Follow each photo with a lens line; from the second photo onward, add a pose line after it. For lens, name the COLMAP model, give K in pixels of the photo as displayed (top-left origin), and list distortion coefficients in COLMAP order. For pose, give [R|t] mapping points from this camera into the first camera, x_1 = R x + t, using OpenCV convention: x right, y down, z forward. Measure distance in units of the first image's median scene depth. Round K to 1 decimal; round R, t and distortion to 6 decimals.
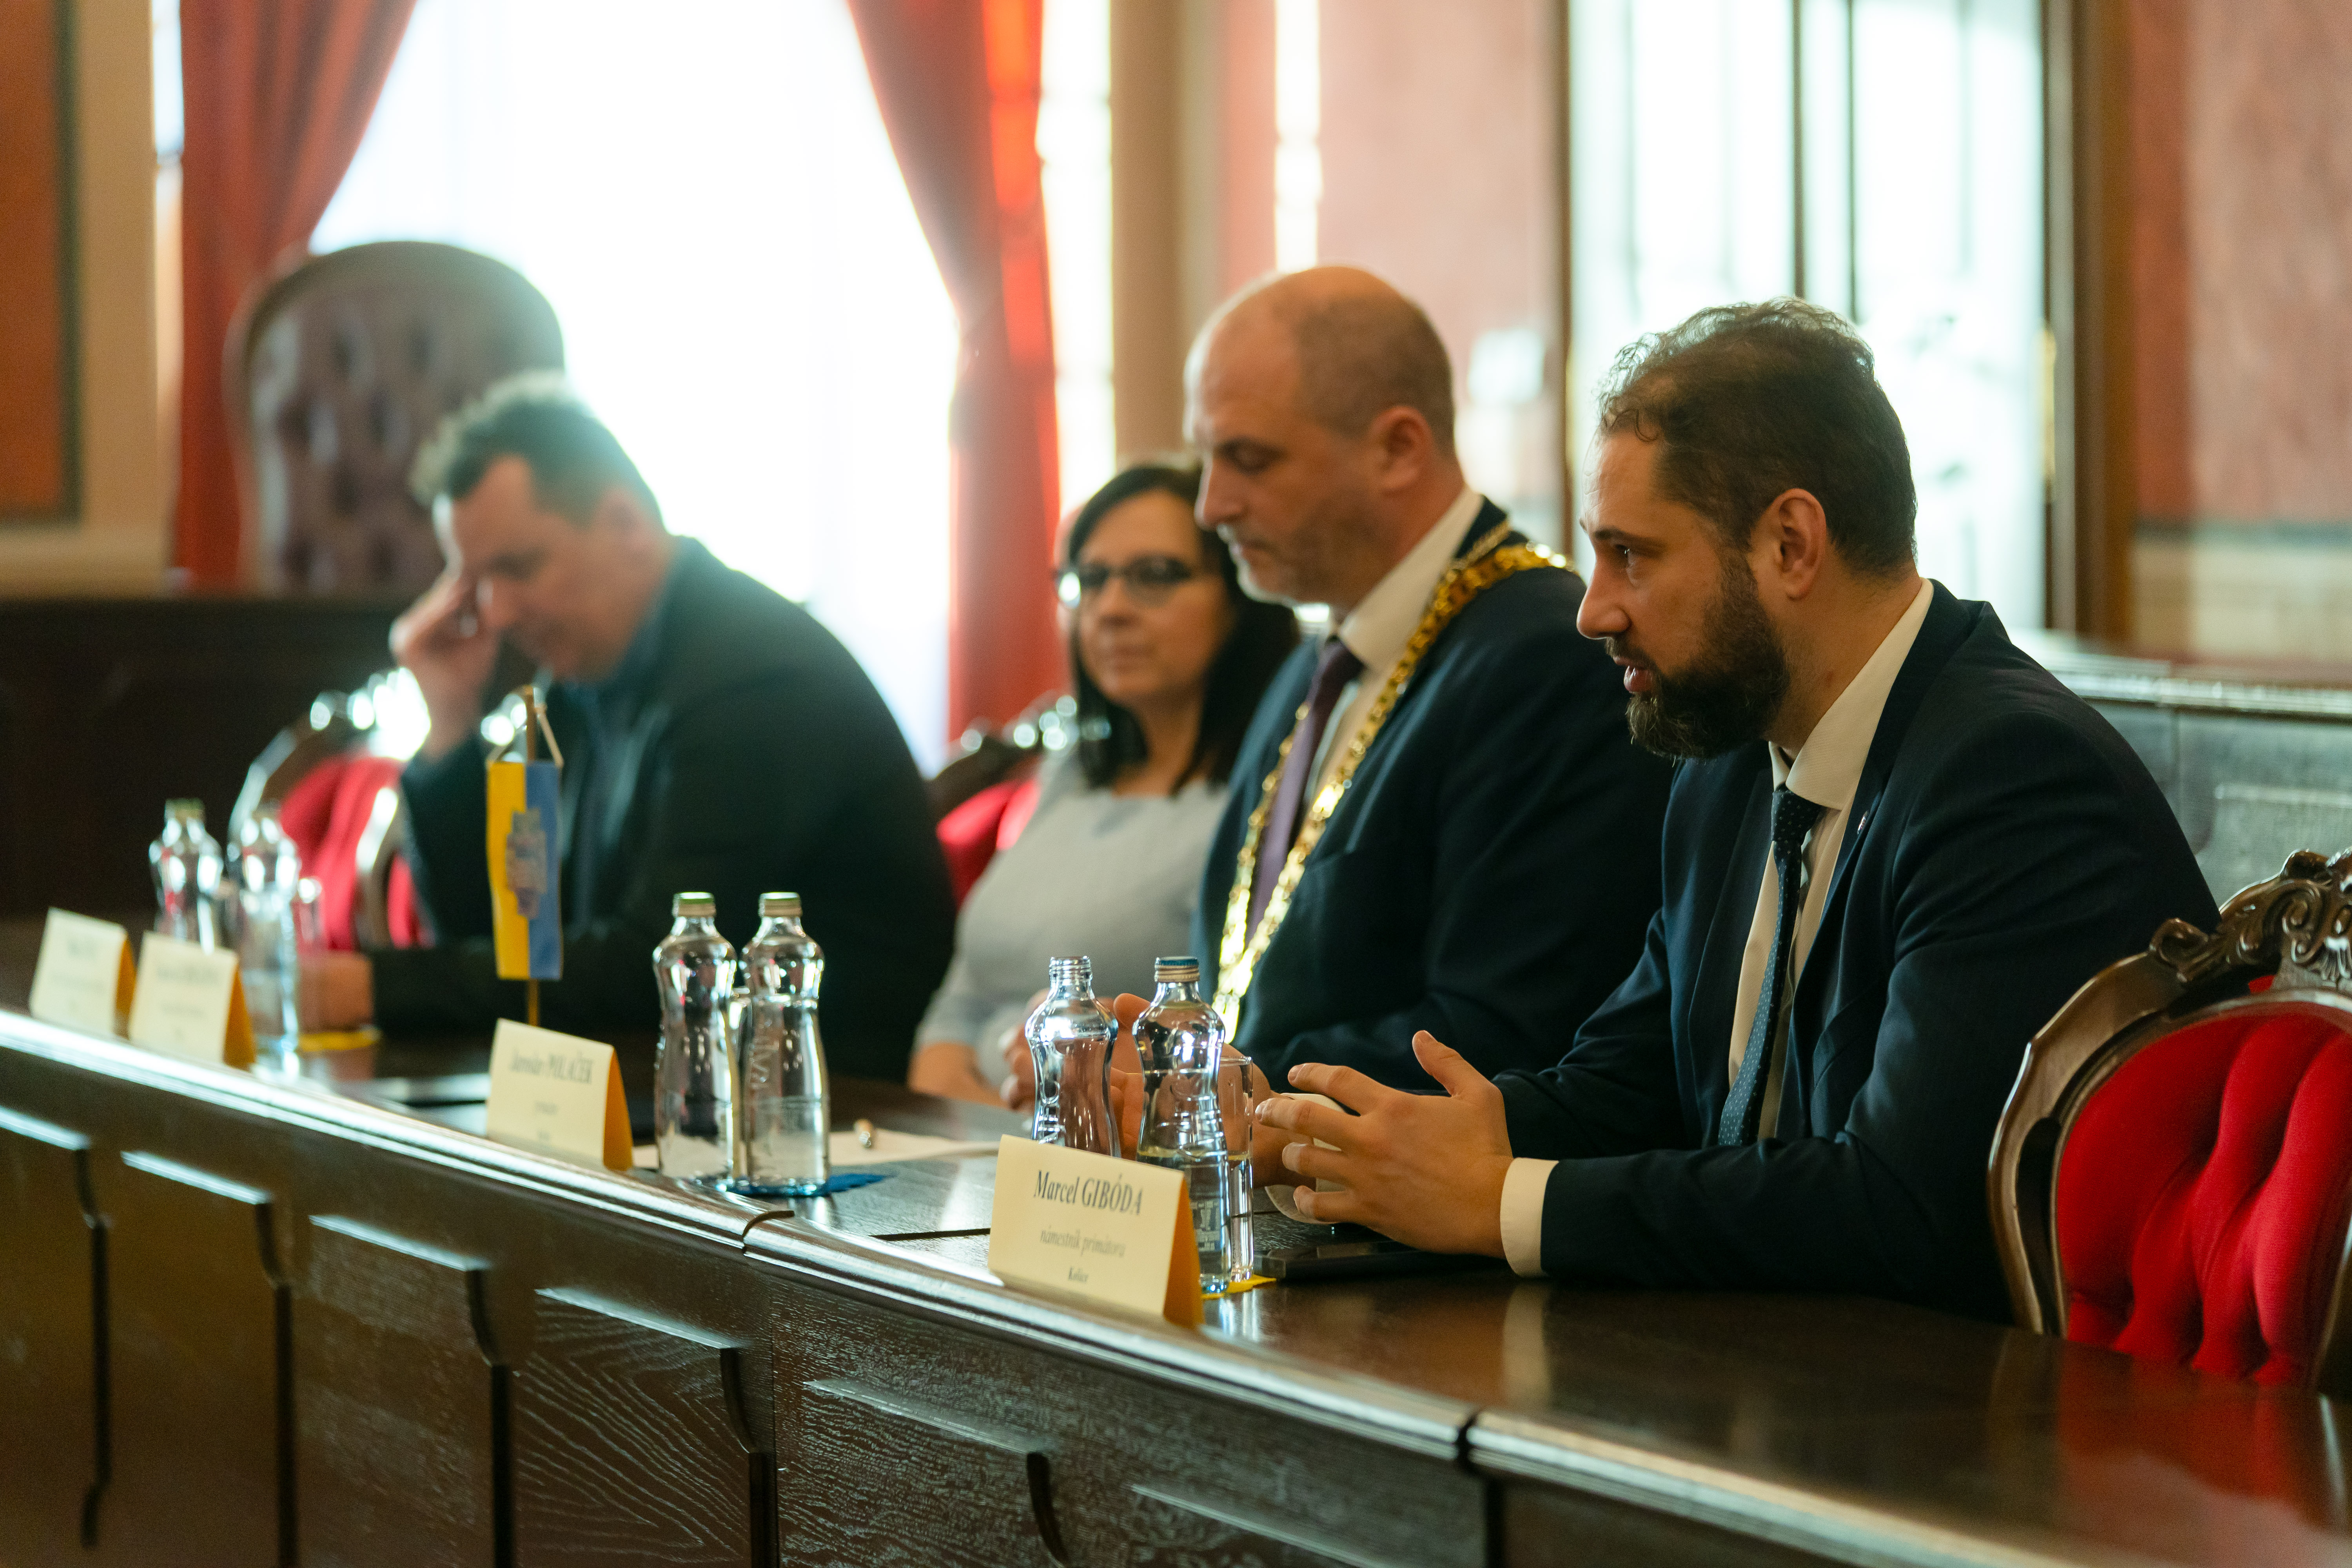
lens RADIAL K [[8584.6, 0, 1176.0], [0, 8584.6, 784.0], [0, 0, 1]] dist [-0.041174, -0.848579]
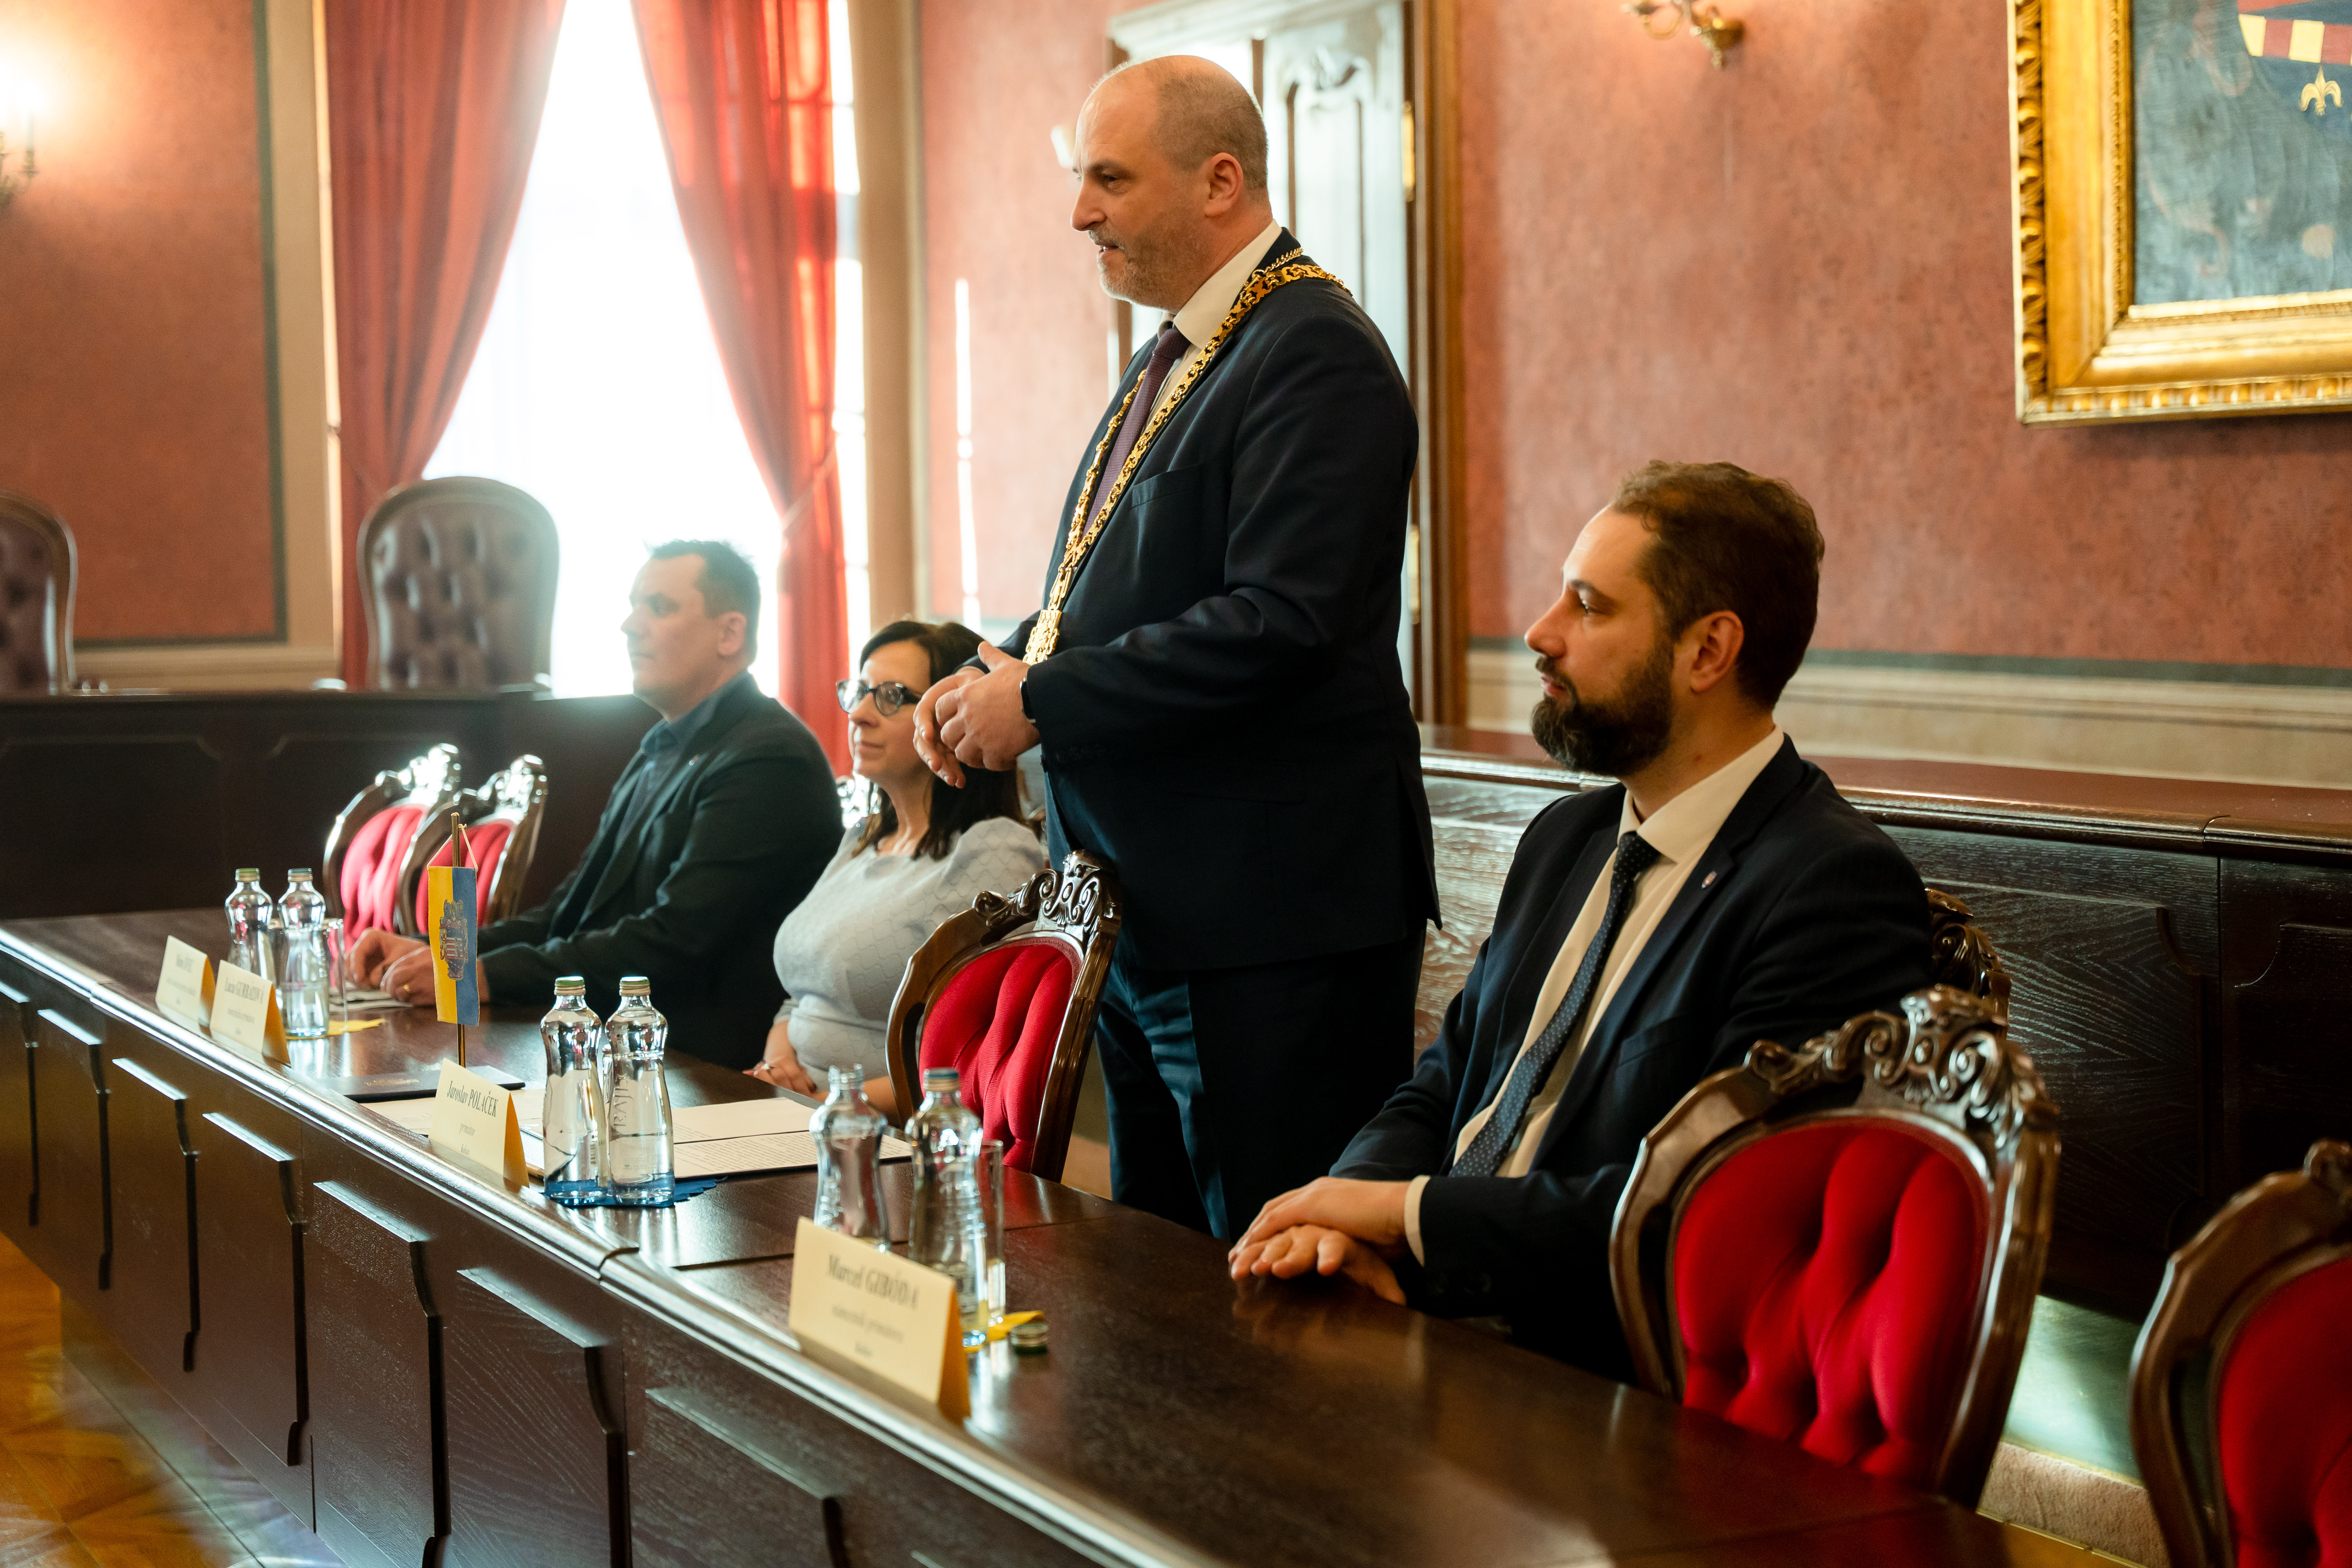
lens RADIAL K [[3896.3, 0, 1176.0], [0, 3896.3, 784.0], [0, 0, 1]] dist [0.037229, -0.048345]
pose [[0.997402, -0.011616, 0.071100, -0.005286], [0.010468, 0.999809, 0.016497, -0.028024], [-0.071278, -0.015710, 0.997333, 0.417049]]
